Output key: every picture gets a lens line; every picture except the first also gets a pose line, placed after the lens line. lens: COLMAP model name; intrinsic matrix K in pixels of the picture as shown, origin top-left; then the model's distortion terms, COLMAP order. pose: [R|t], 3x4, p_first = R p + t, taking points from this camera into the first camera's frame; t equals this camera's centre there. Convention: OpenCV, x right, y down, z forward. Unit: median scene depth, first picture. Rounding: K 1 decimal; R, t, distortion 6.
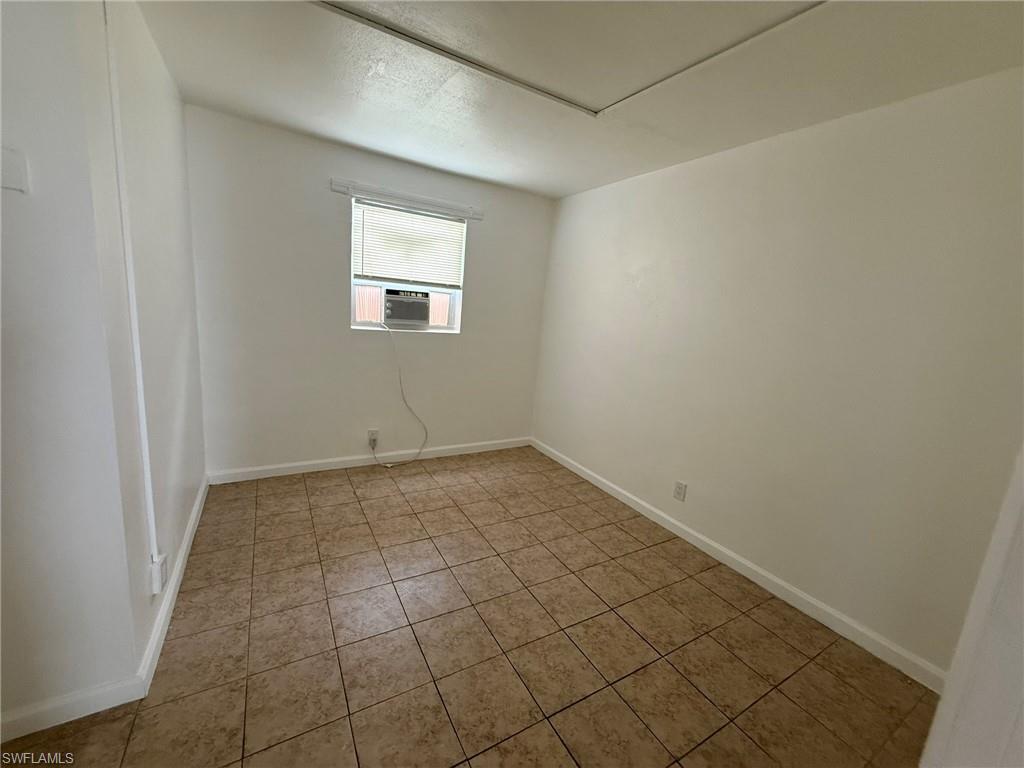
lens RADIAL K [[410.4, 0, 512.0], [0, 410.4, 384.0], [0, 0, 1]] dist [-0.000739, -0.000017]
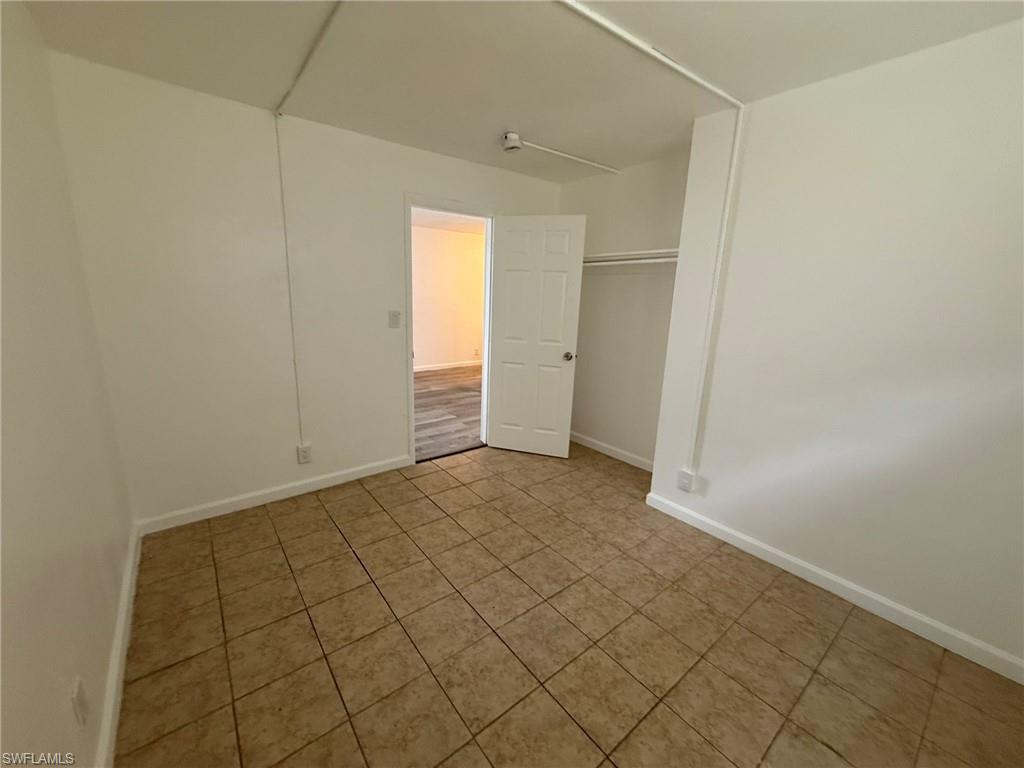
lens RADIAL K [[410.9, 0, 512.0], [0, 410.9, 384.0], [0, 0, 1]] dist [0.000420, -0.000172]
pose [[-0.983634, -0.080330, -0.161282, 0.099810], [-0.137475, 0.913213, 0.383591, -0.313389], [0.116471, 0.399485, -0.909311, 1.641624]]
